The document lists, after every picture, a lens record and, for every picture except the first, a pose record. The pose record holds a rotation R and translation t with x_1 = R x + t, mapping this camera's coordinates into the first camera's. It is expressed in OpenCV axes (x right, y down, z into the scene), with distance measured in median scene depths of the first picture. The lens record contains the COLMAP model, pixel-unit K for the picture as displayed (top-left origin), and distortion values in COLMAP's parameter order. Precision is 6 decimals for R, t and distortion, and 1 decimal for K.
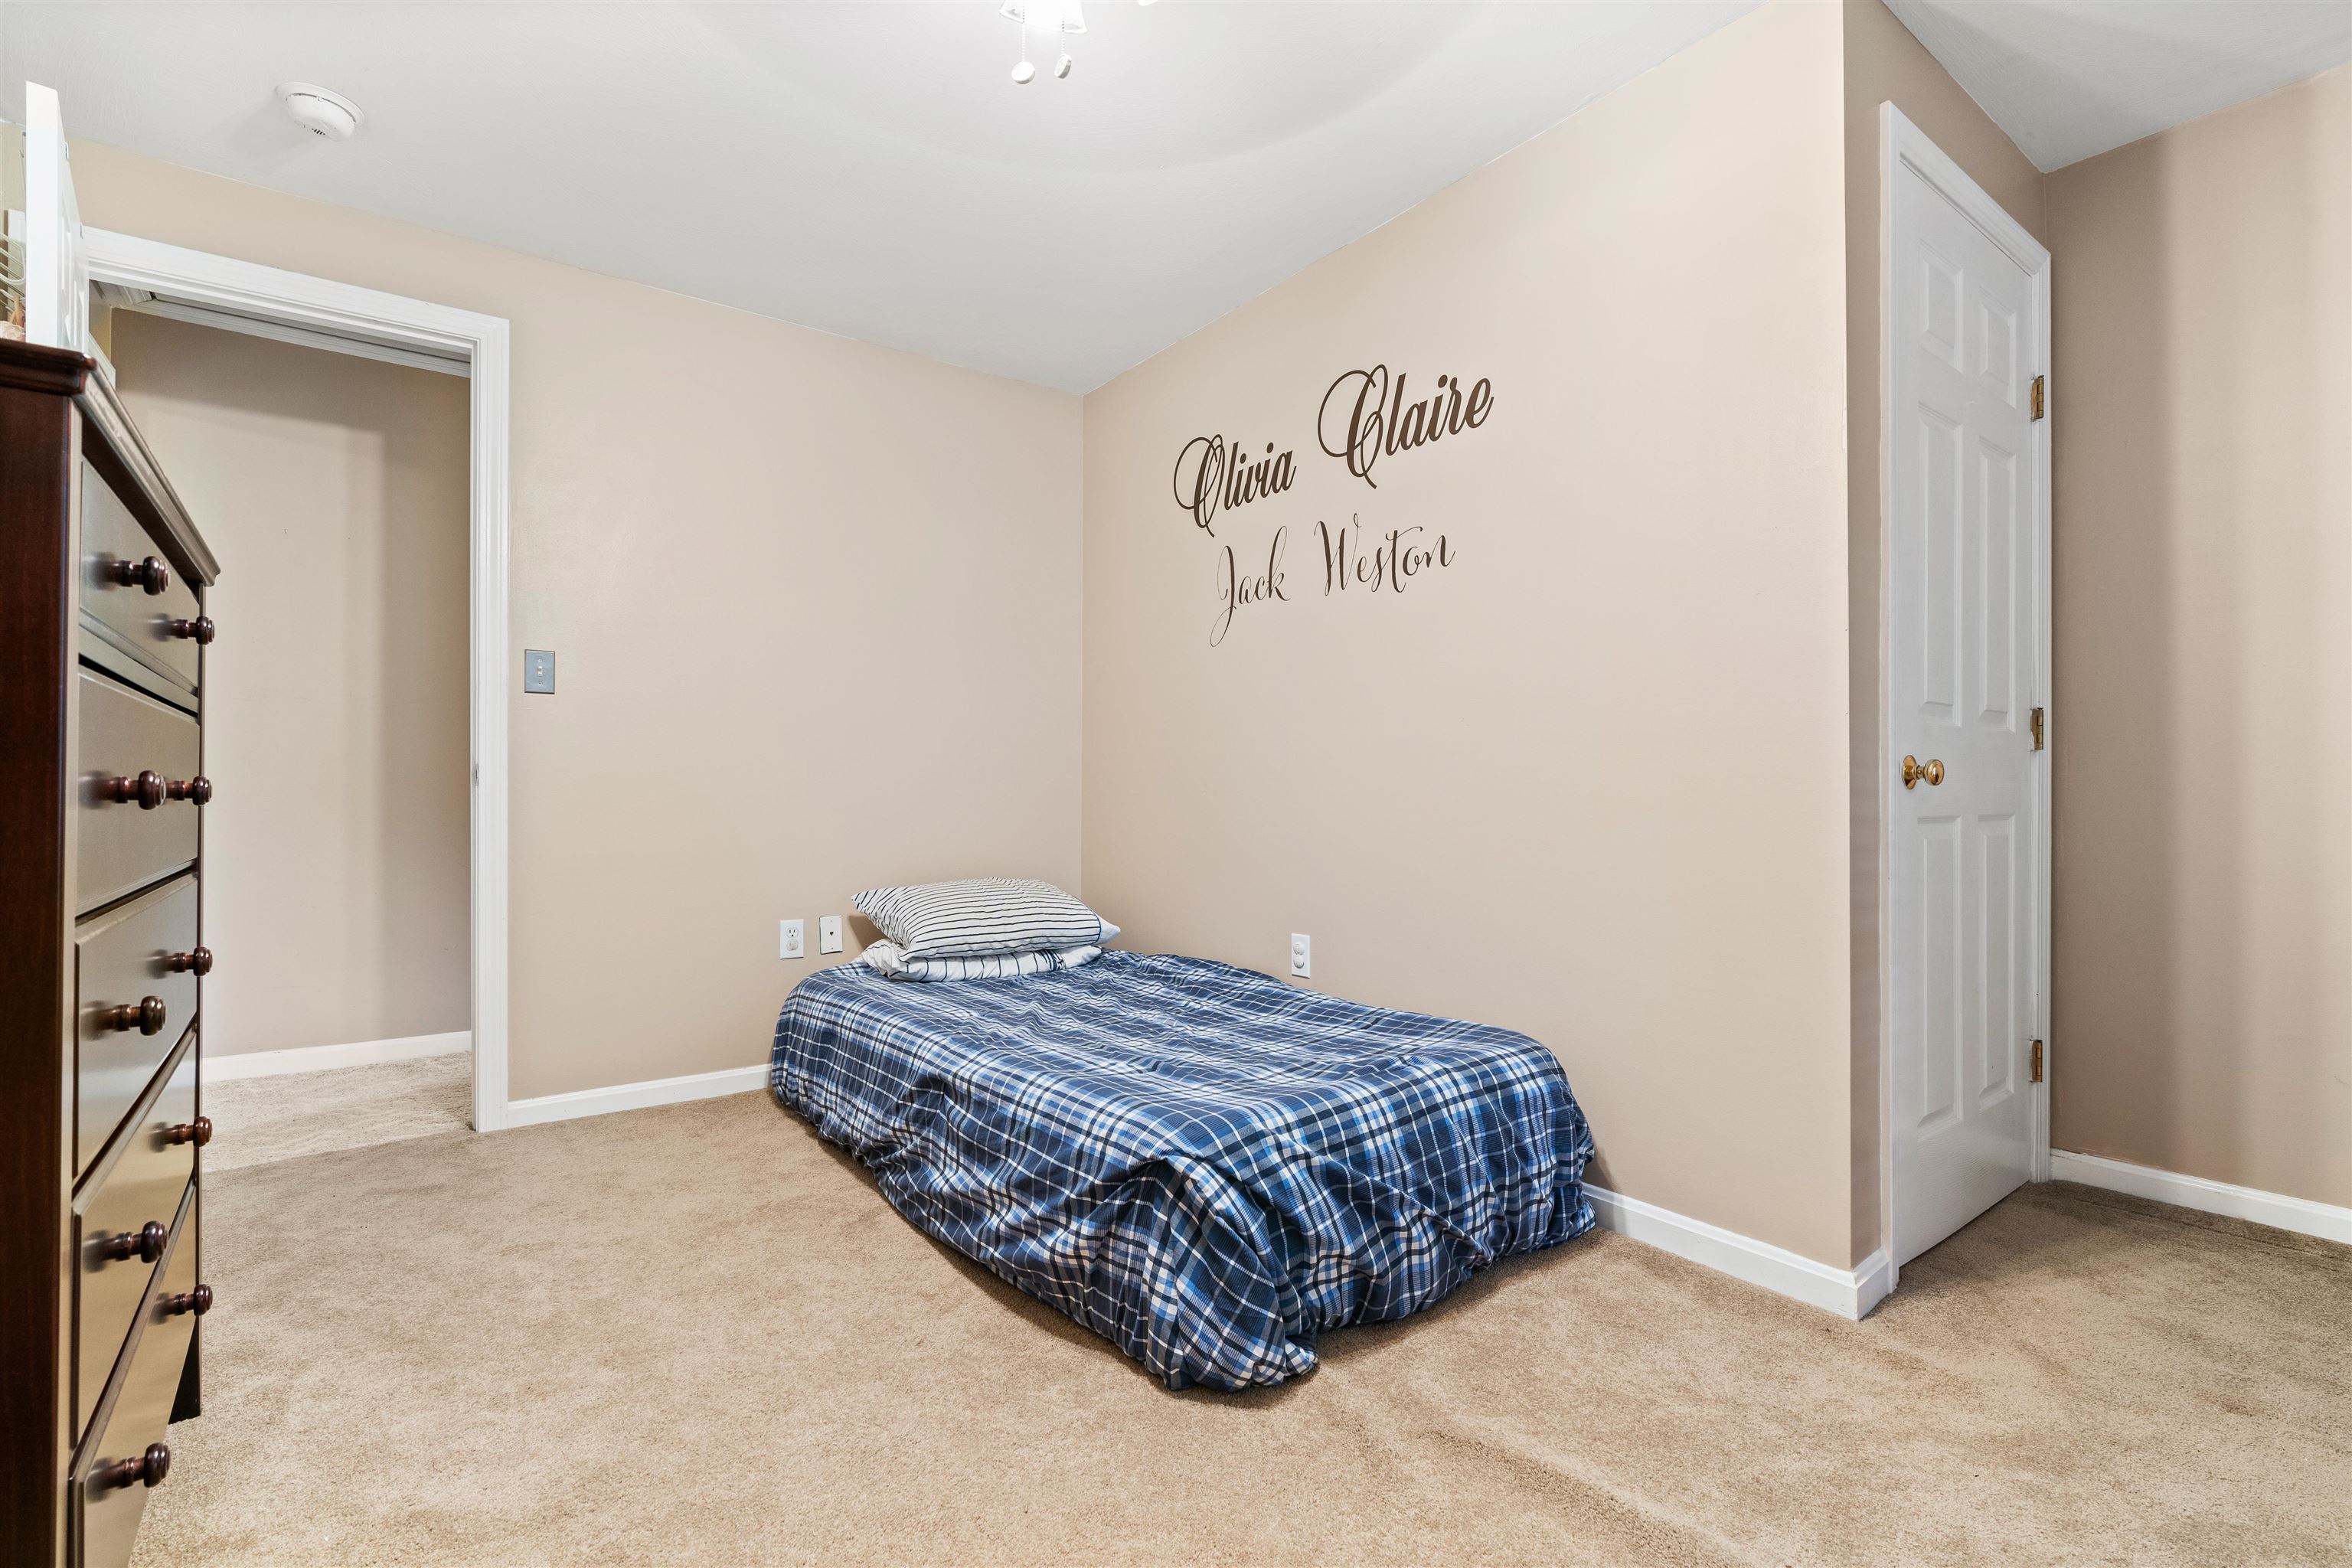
lens RADIAL K [[1091.7, 0, 1176.0], [0, 1091.7, 784.0], [0, 0, 1]] dist [-0.004413, 0.000025]
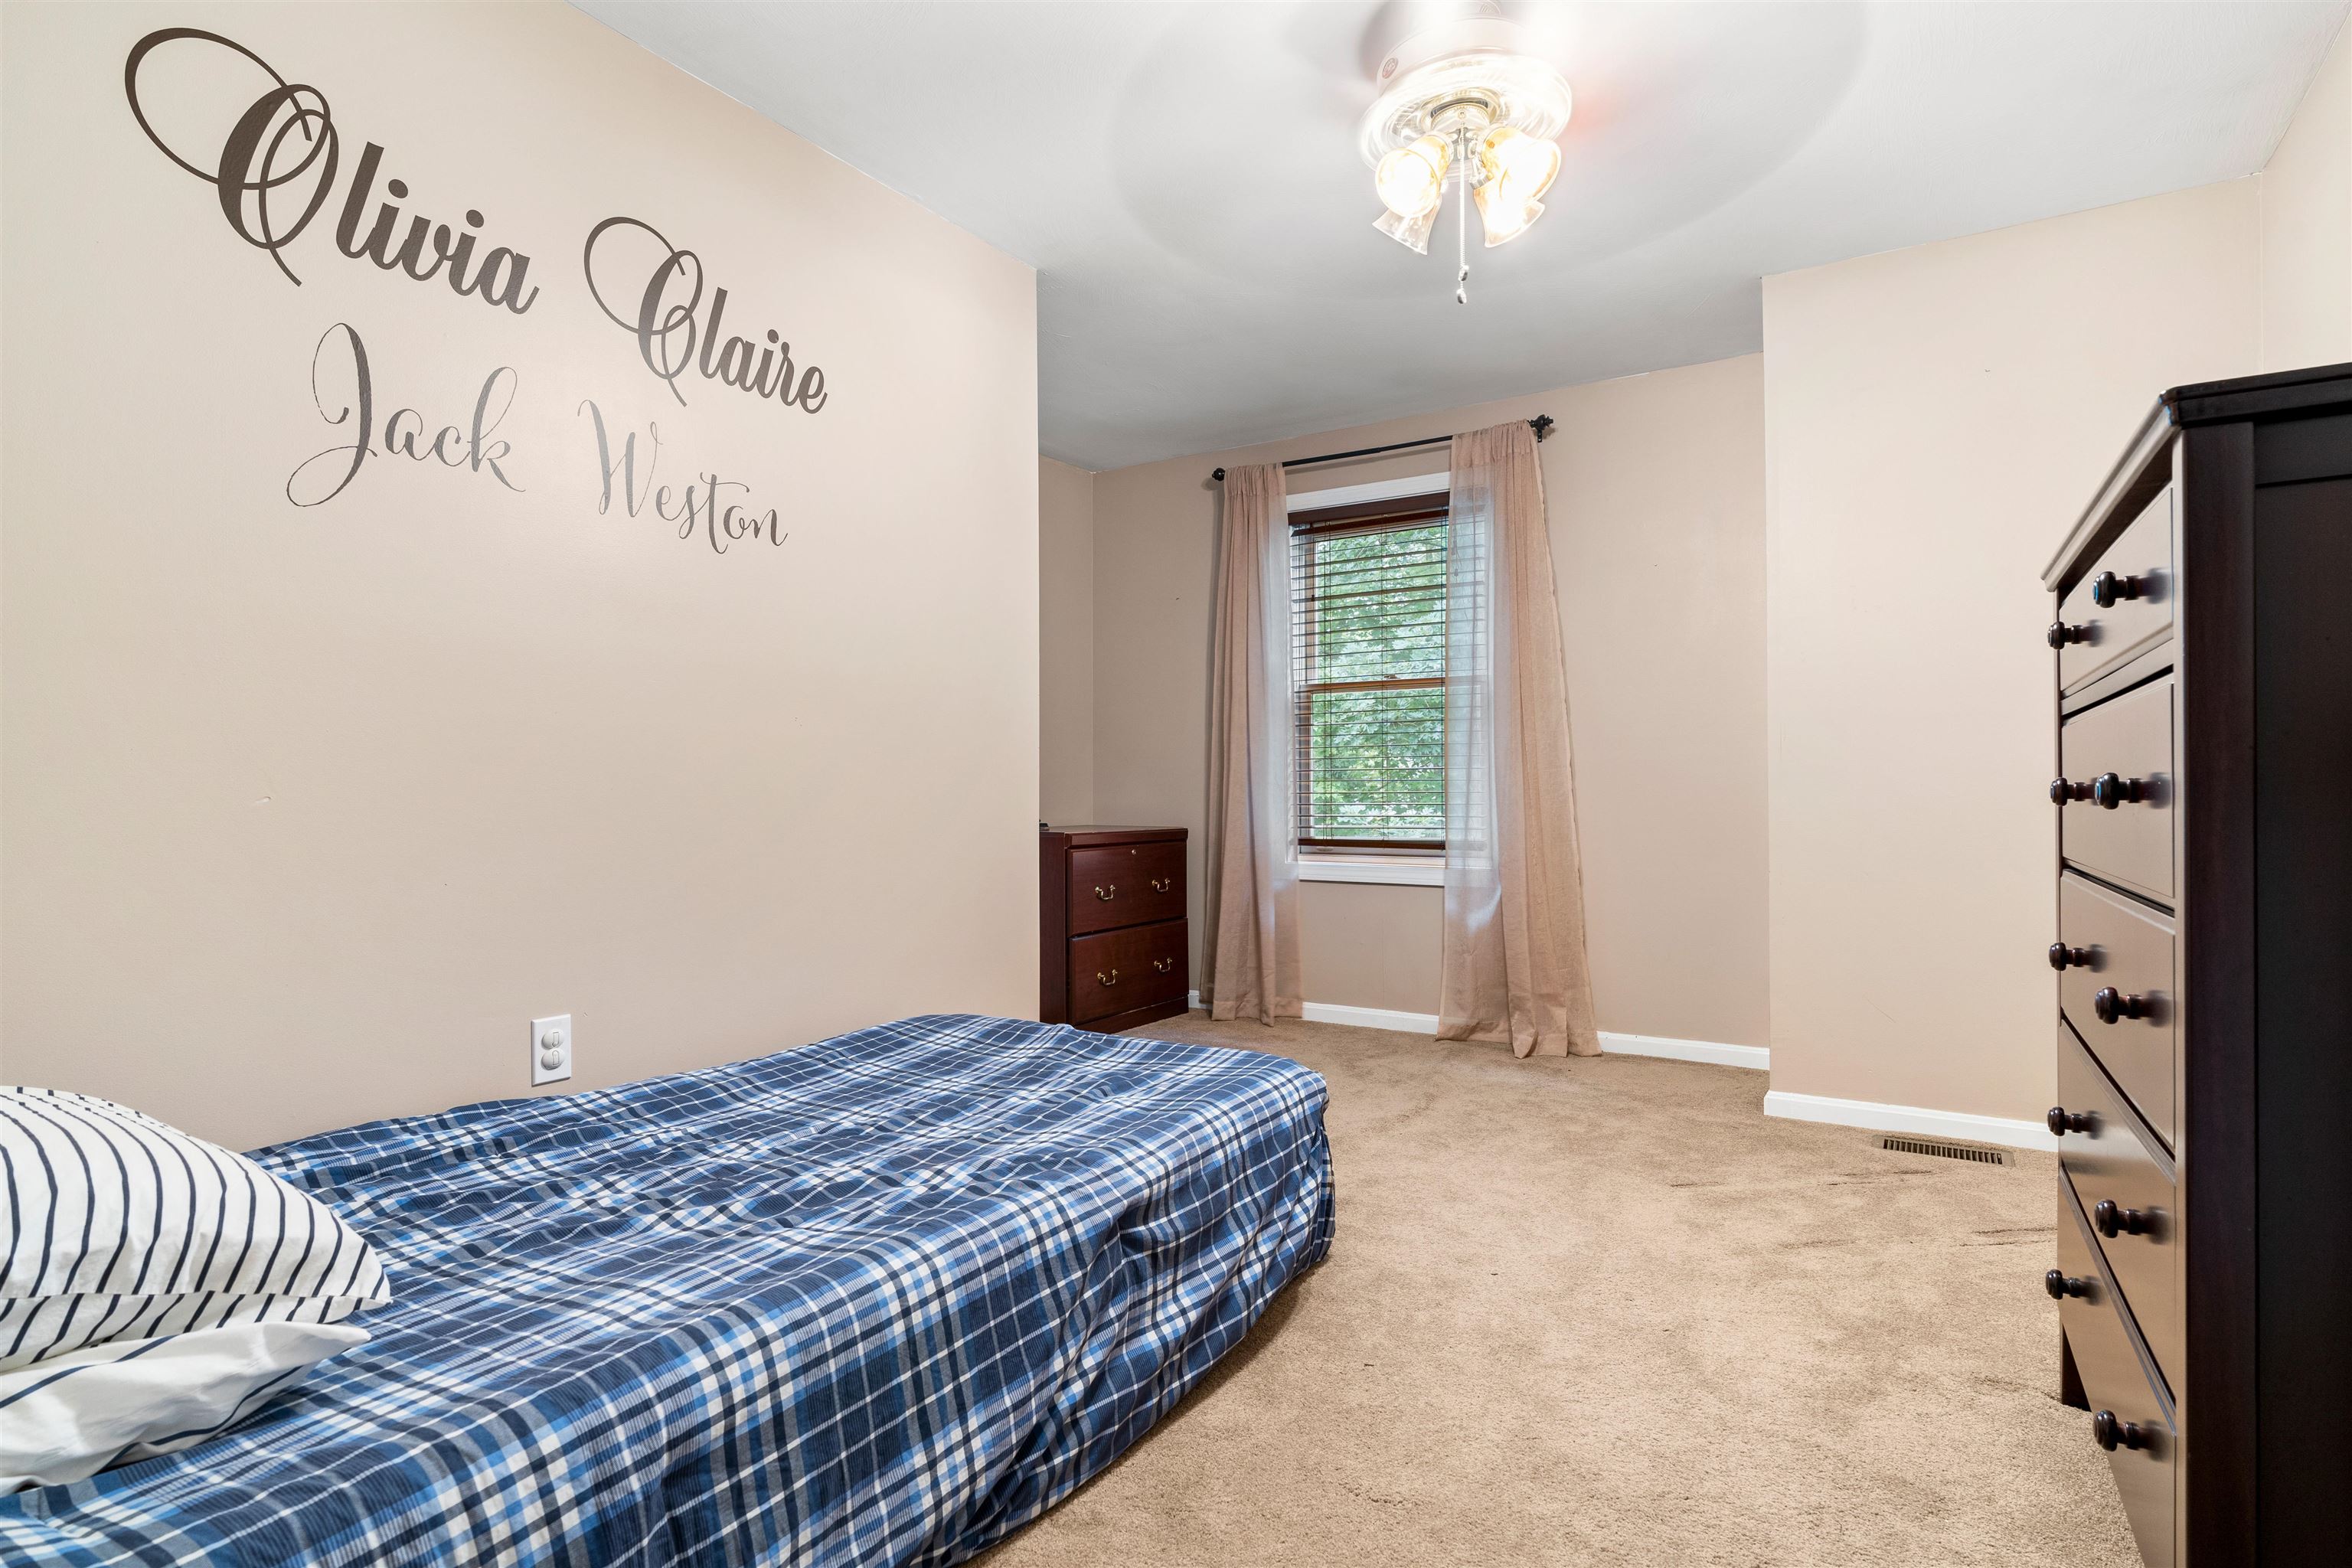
lens RADIAL K [[1168.7, 0, 1173.0], [0, 1168.7, 800.7], [0, 0, 1]] dist [-0.002870, -0.000608]
pose [[-0.358782, -0.002648, 0.933418, -0.720247], [-0.002967, 0.999994, 0.001697, 0.007585], [-0.933417, -0.002160, -0.358788, 0.975448]]
